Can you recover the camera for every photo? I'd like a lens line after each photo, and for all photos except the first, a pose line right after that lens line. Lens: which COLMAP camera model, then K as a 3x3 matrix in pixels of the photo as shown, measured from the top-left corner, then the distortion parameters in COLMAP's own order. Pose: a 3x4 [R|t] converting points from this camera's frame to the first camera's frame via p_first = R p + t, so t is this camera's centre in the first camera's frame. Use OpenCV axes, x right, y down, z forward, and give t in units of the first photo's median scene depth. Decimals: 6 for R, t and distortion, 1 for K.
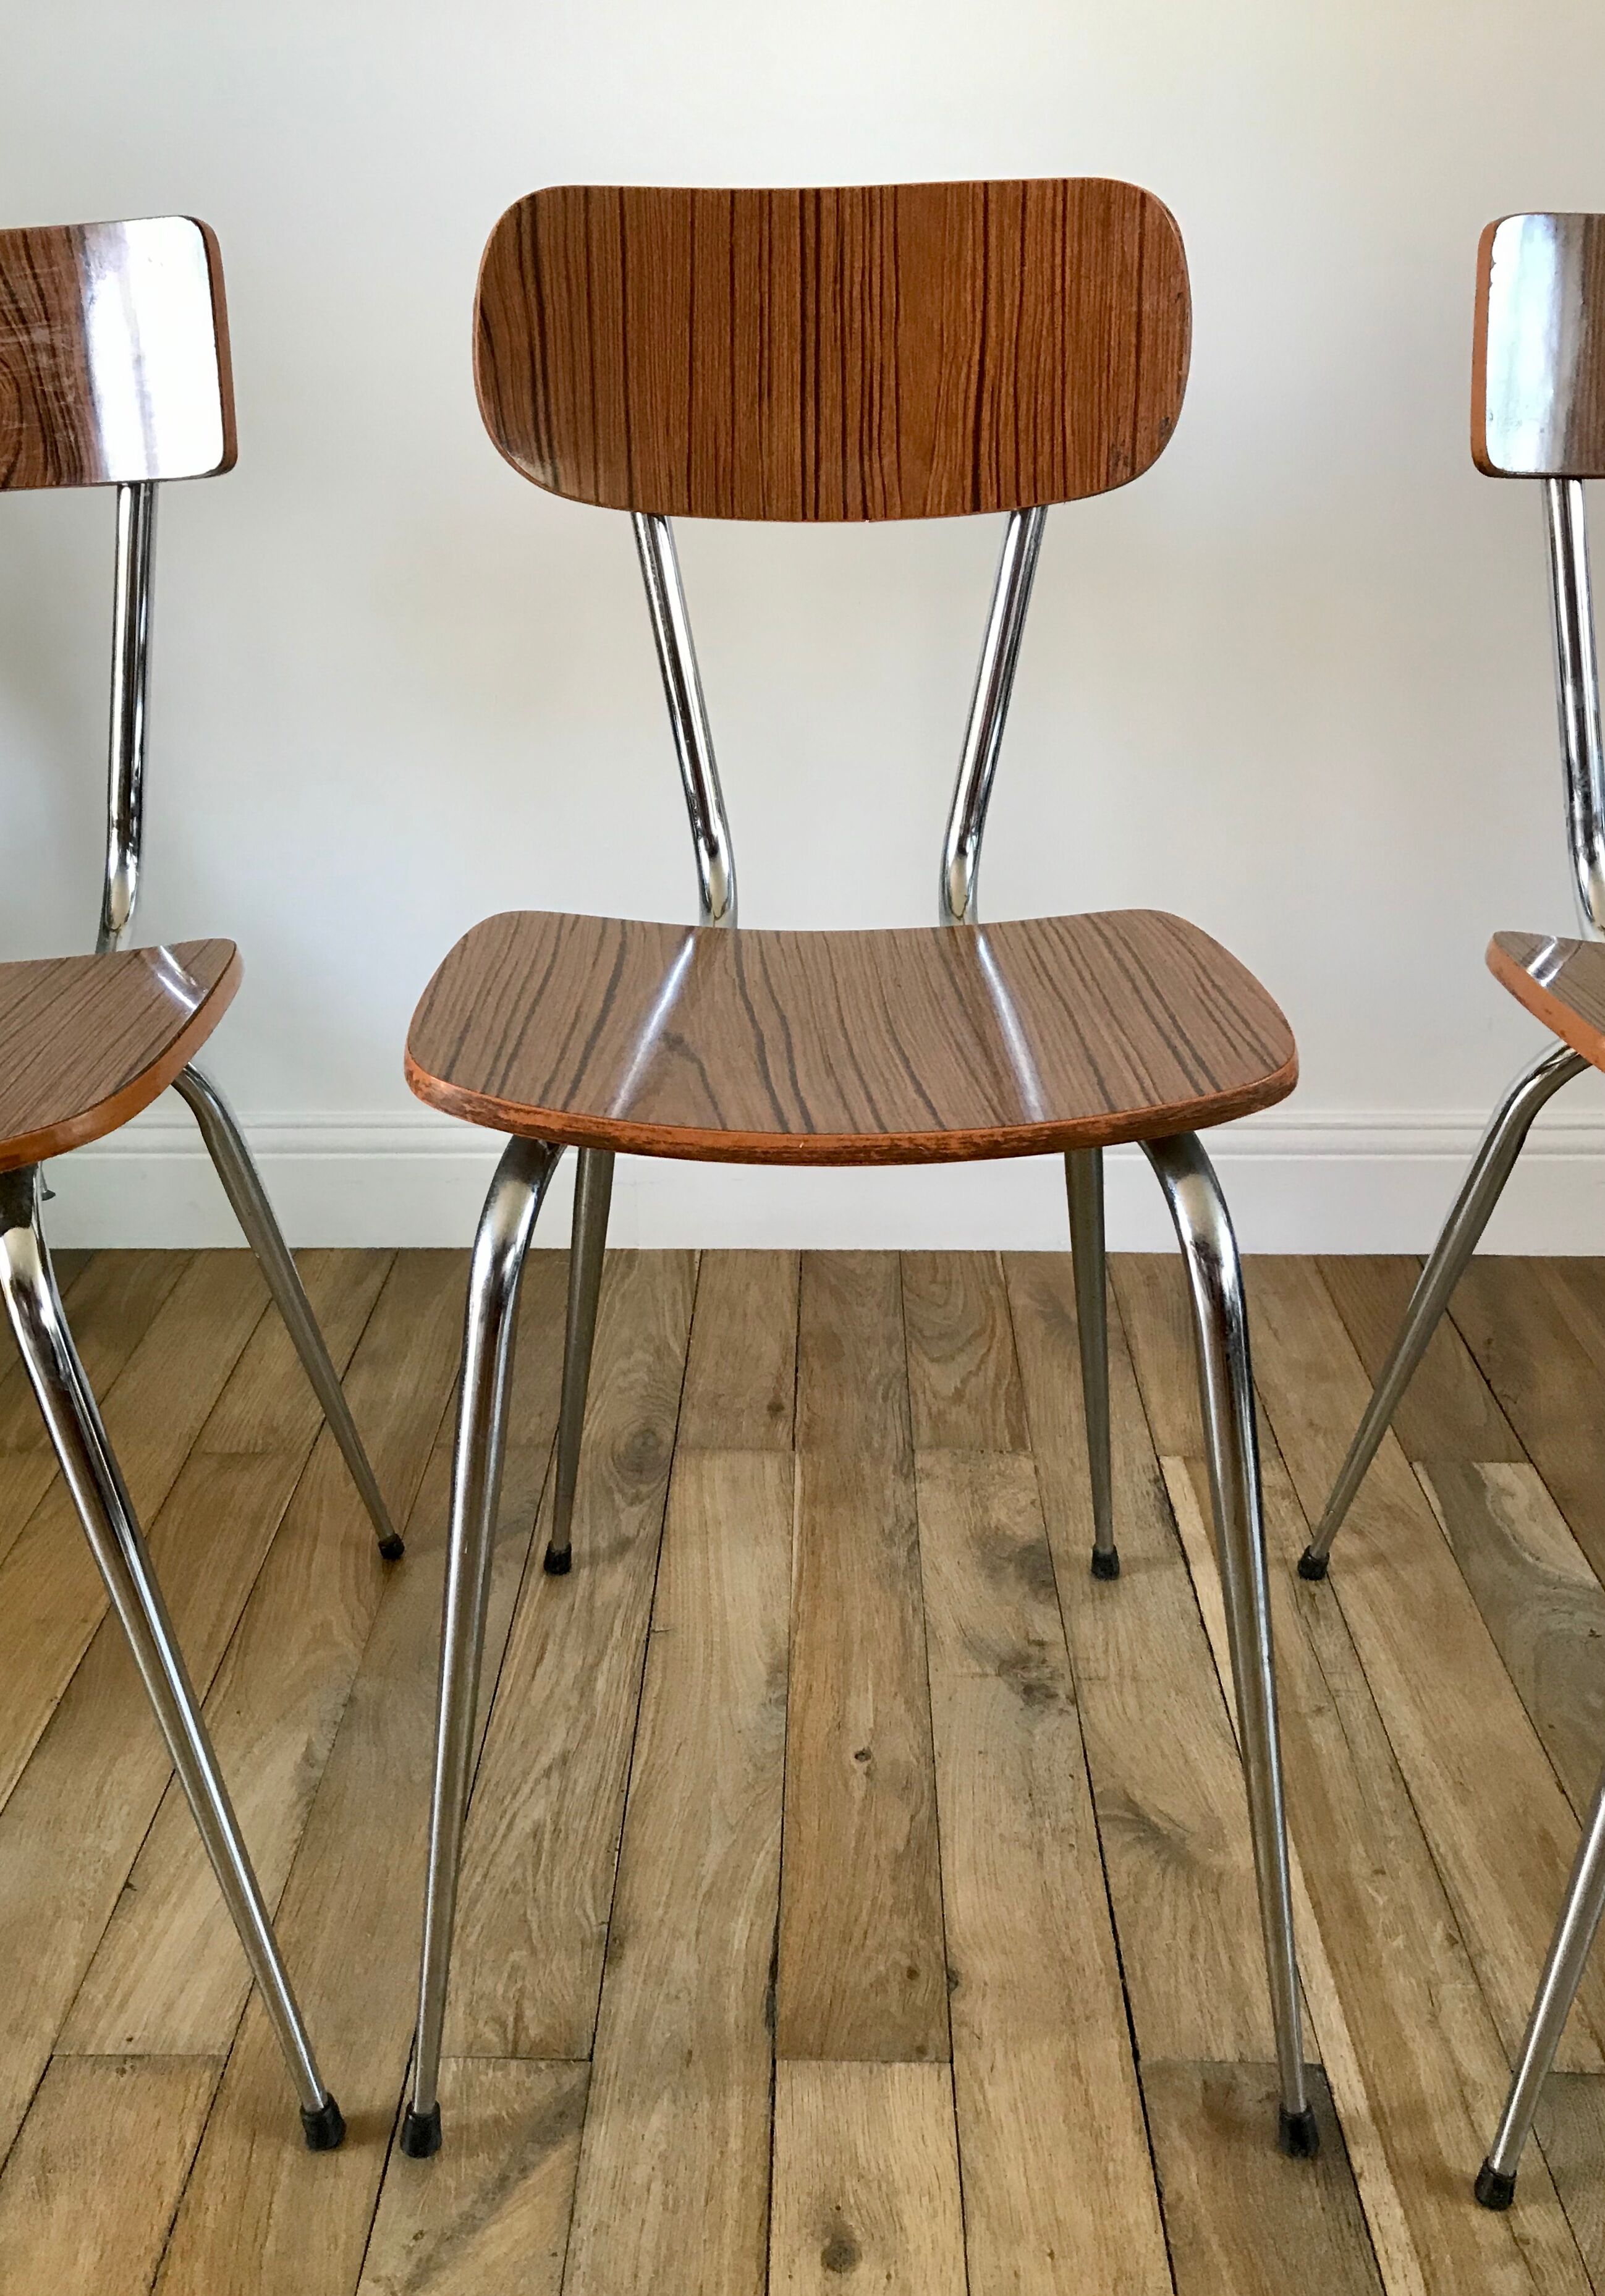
lens RADIAL K [[2072.2, 0, 760.8], [0, 2072.2, 1138.3], [0, 0, 1]] dist [-0.000819, 0.037982]
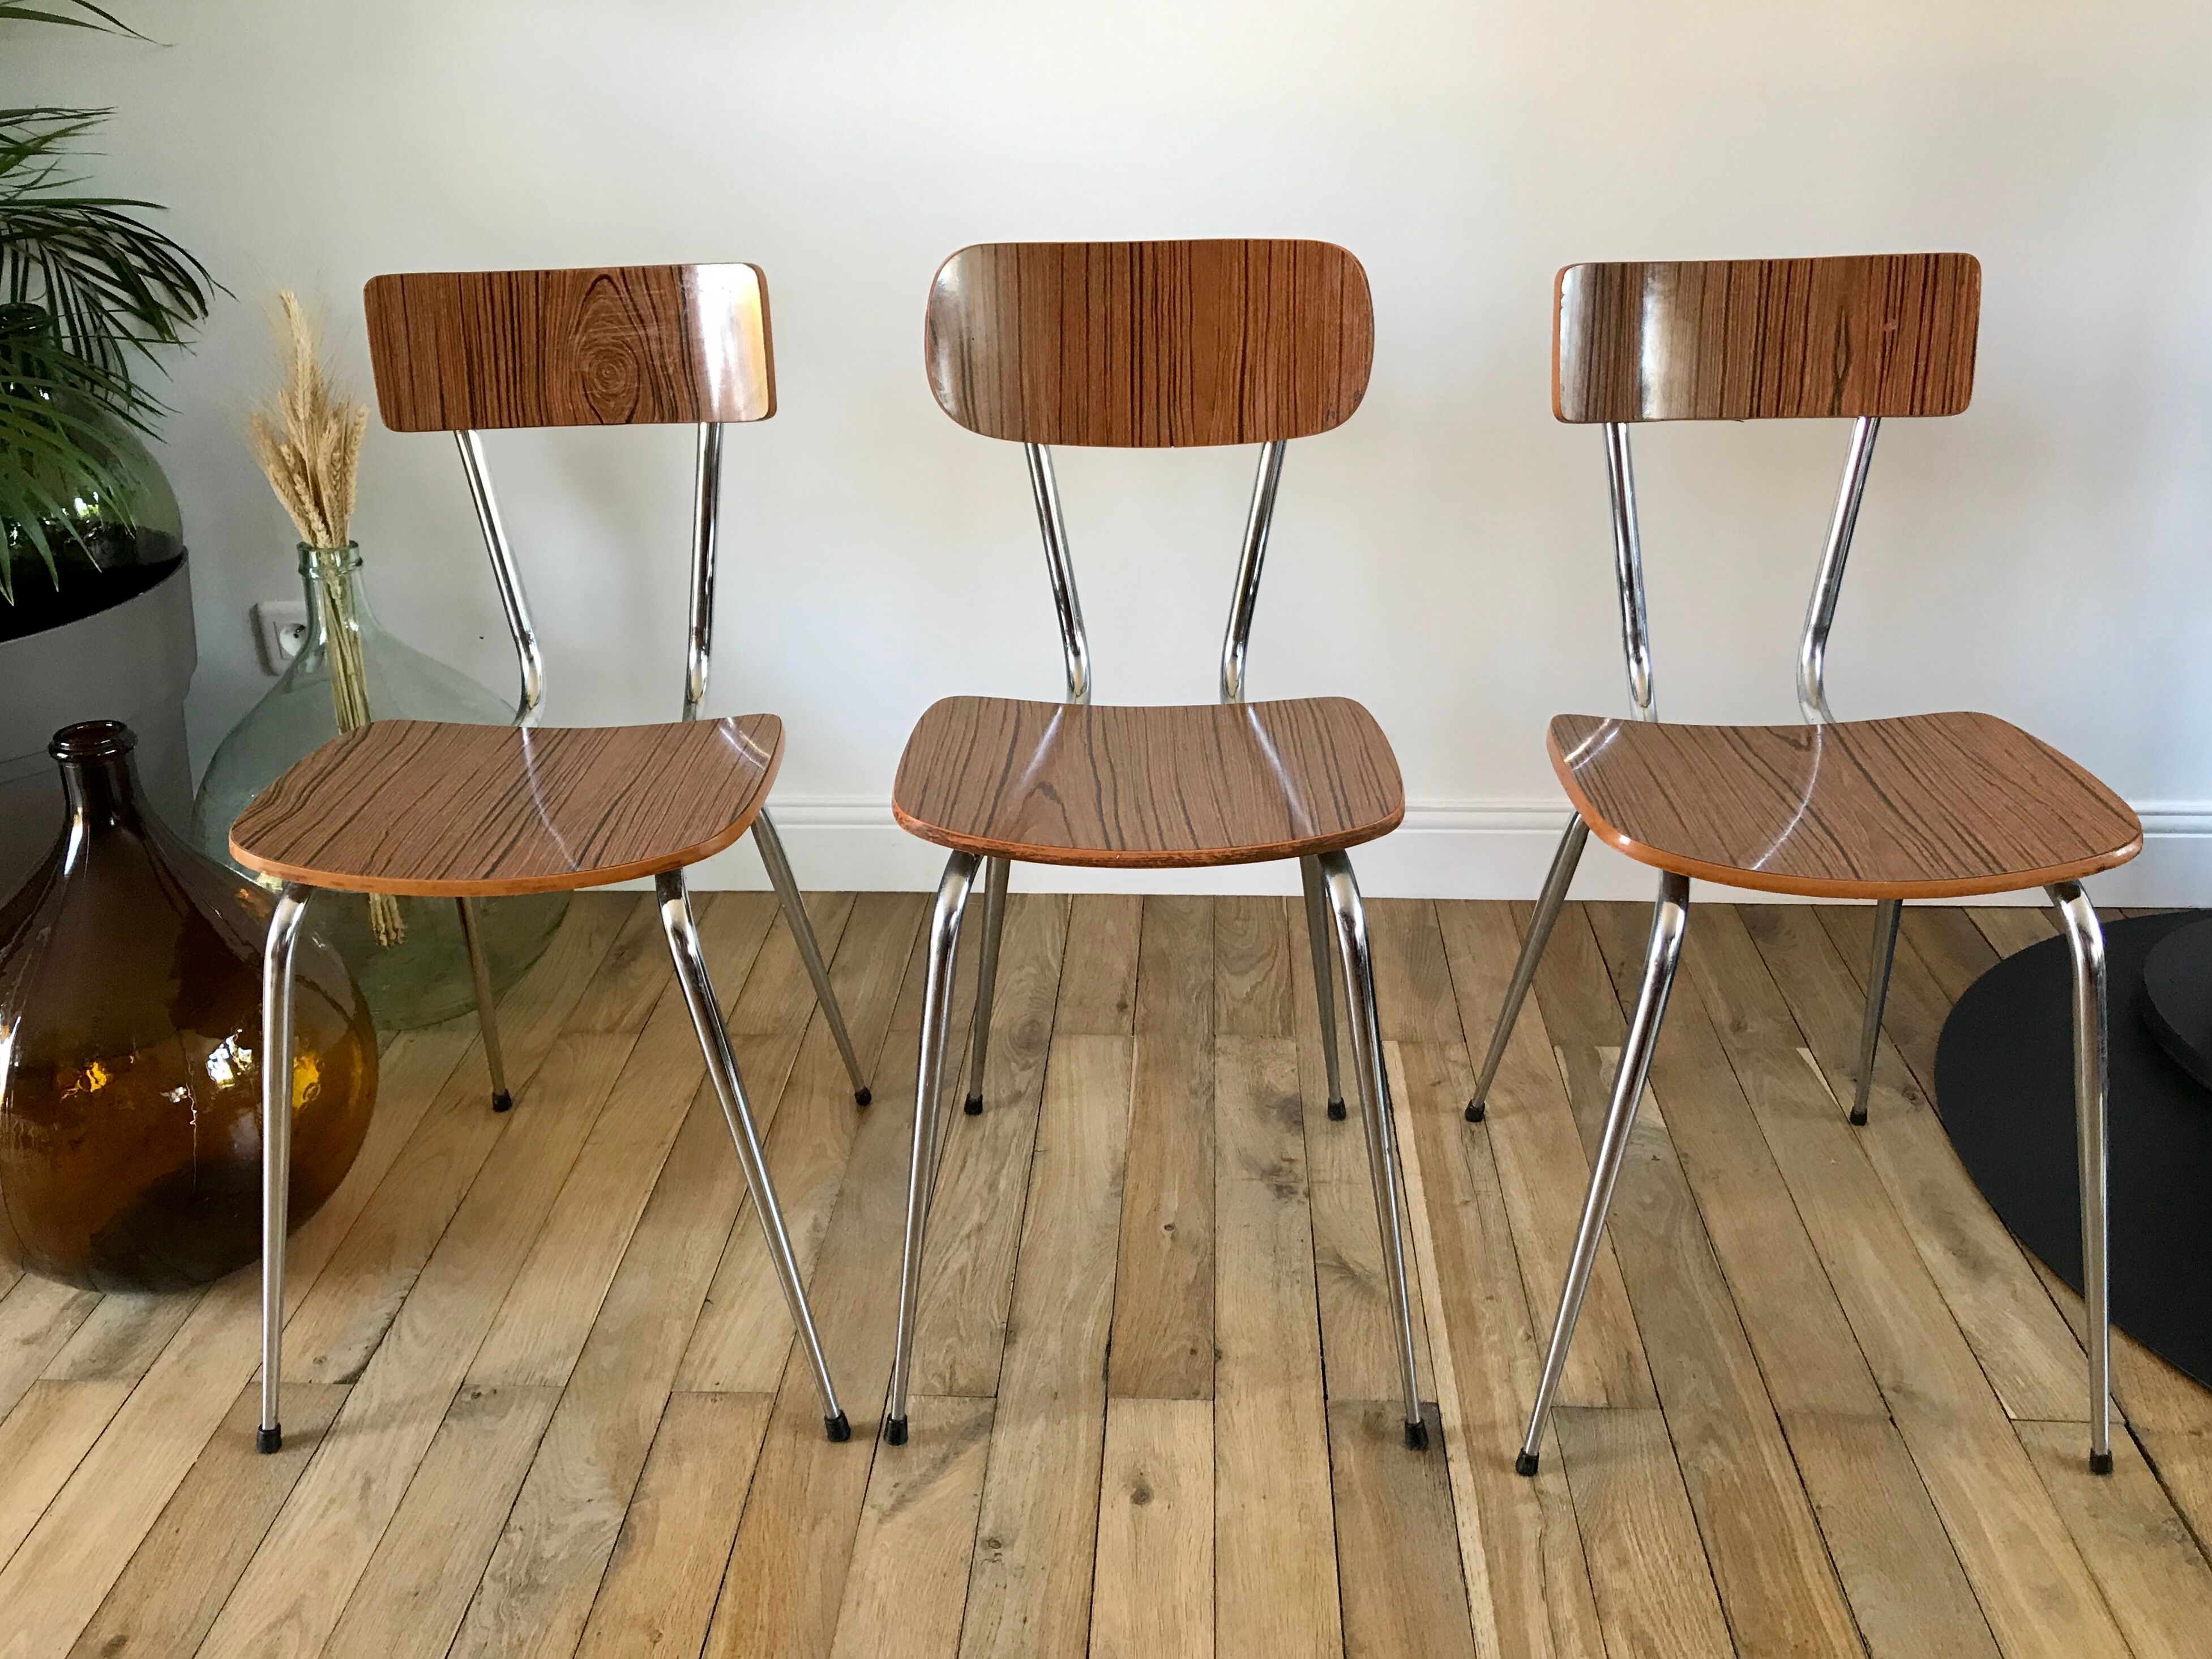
lens RADIAL K [[1896.4, 0, 1114.9], [0, 1896.4, 817.2], [0, 0, 1]] dist [0.030558, -0.016688]
pose [[0.999866, 0.004513, -0.015717, 0.031422], [-0.004059, 0.999577, 0.028793, -0.057276], [0.015840, -0.028725, 0.999462, -0.459711]]
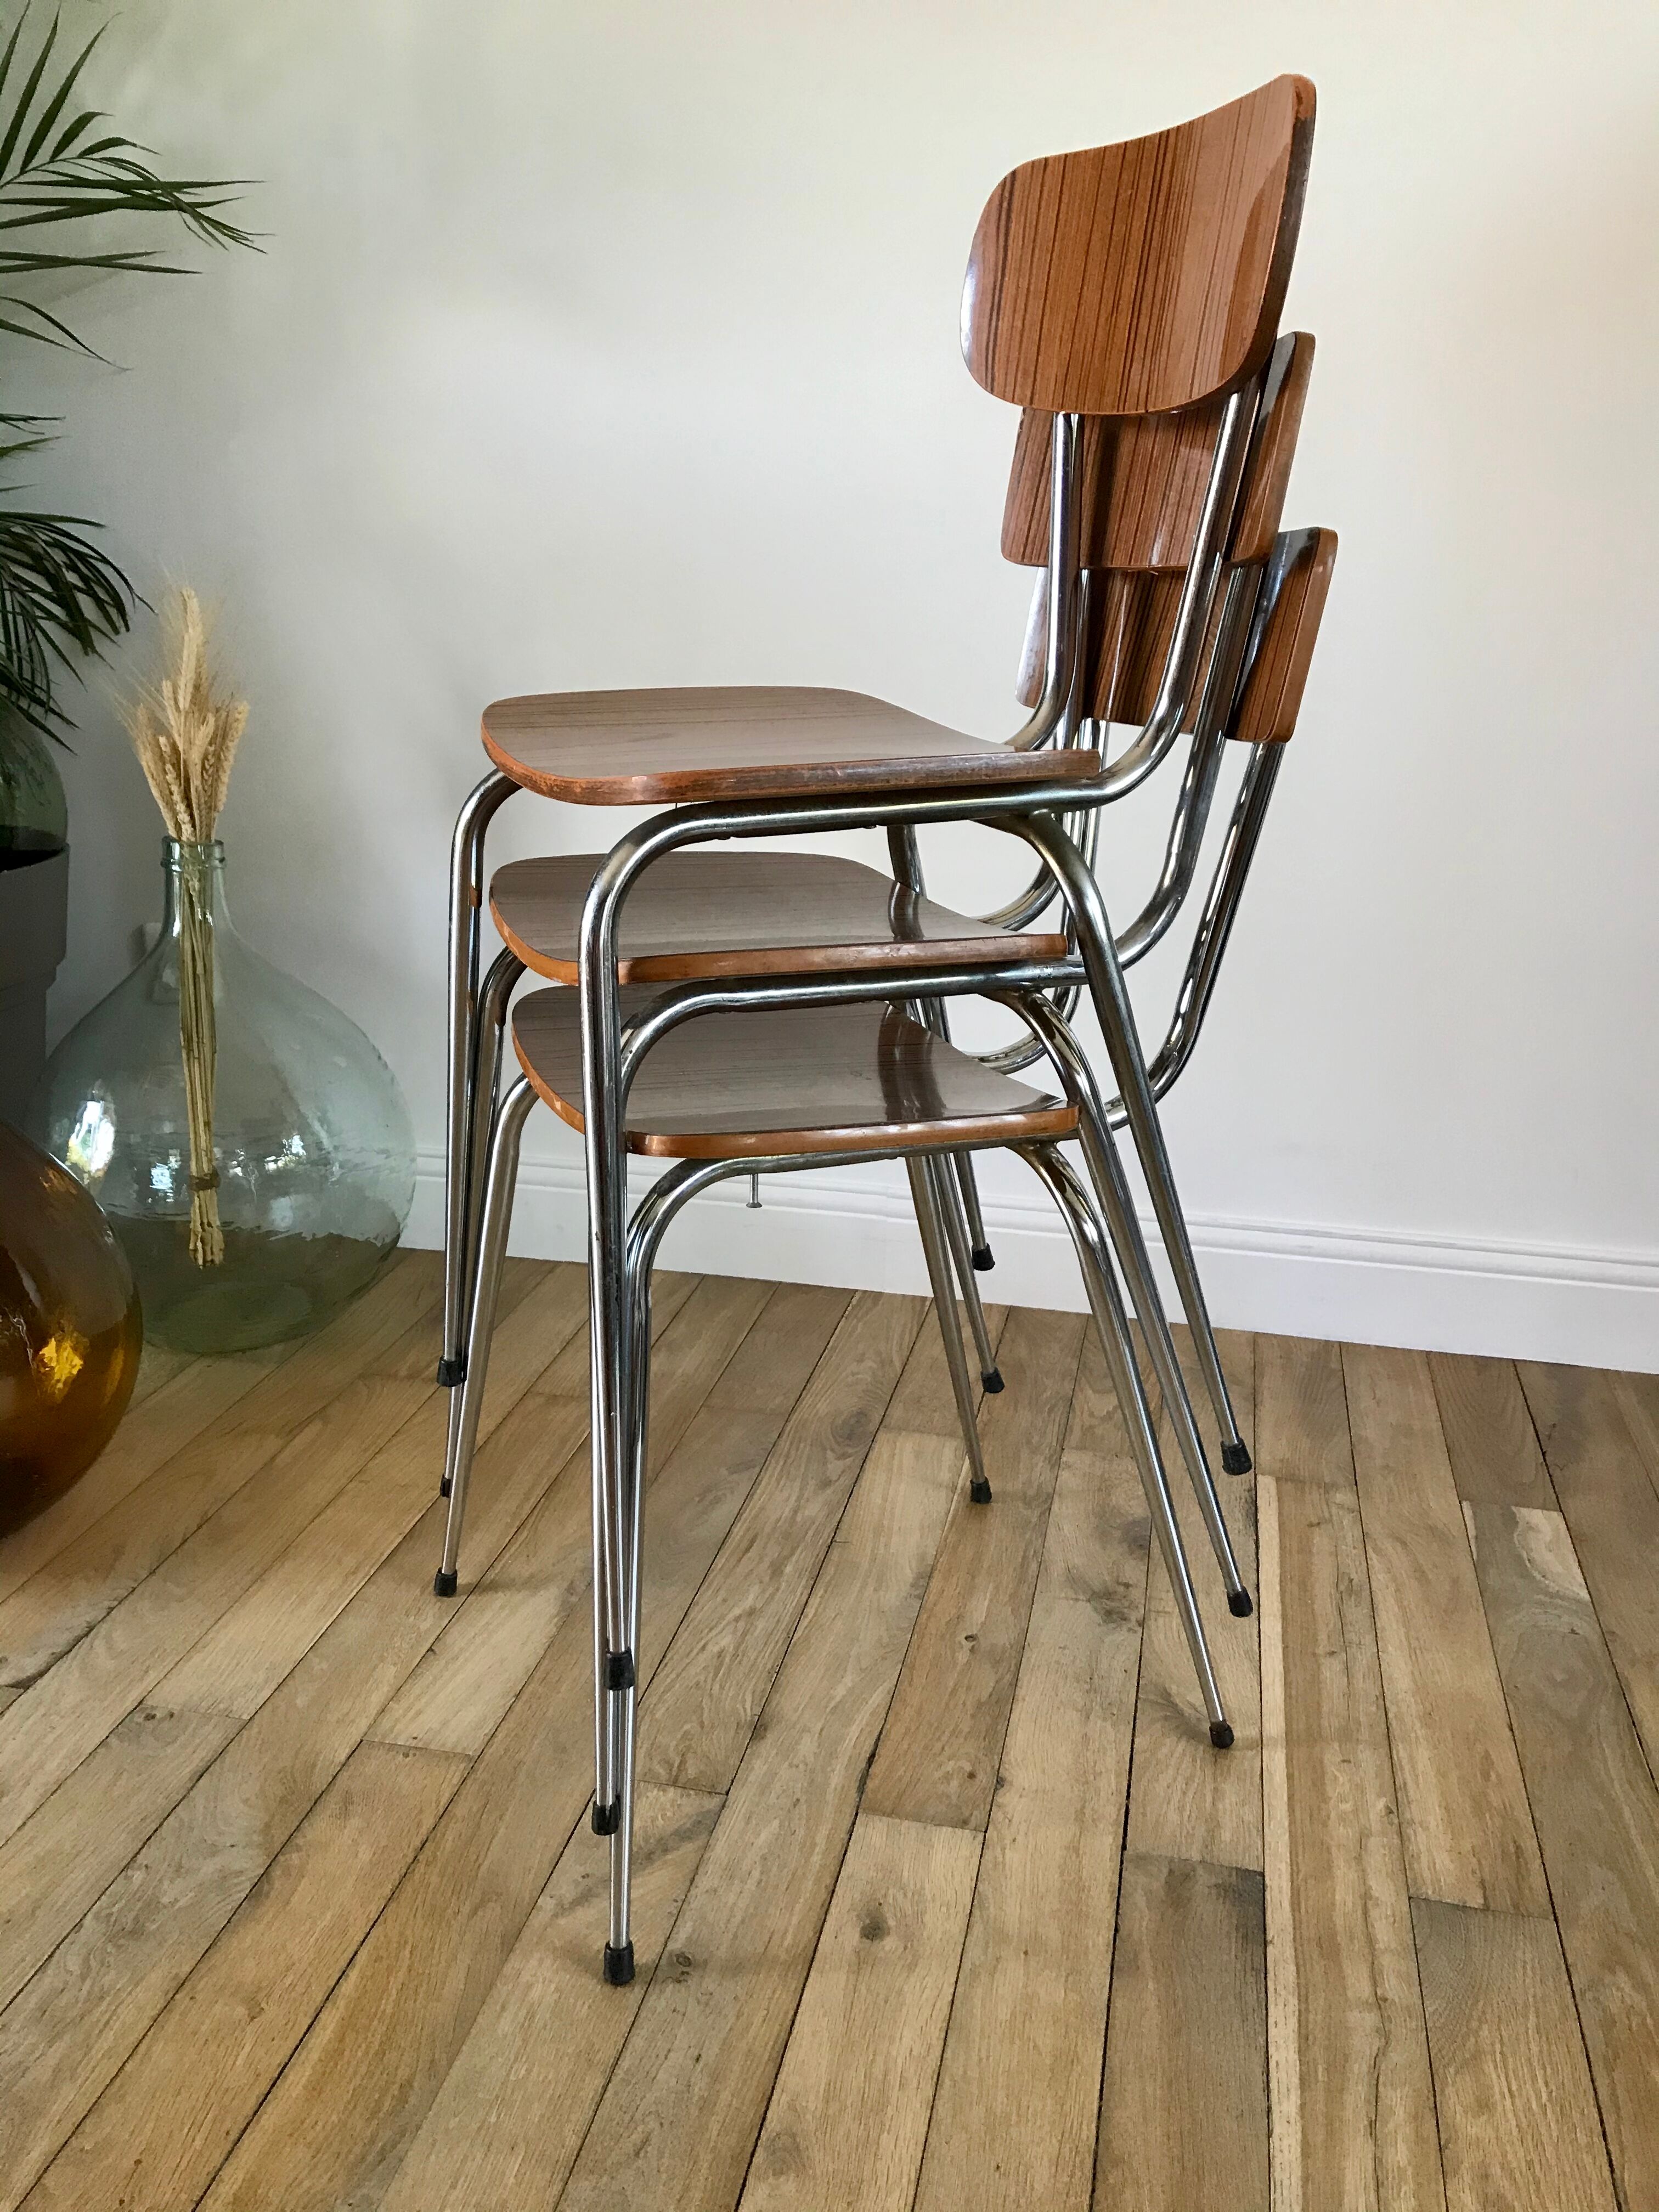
lens RADIAL K [[1841.1, 0, 842.9], [0, 1841.1, 1094.2], [0, 0, 1]] dist [0.029270, -0.016409]
pose [[0.984315, 0.079570, -0.157454, 0.138103], [-0.098382, 0.988420, -0.115529, 0.106533], [0.146438, 0.129207, 0.980745, -0.237396]]
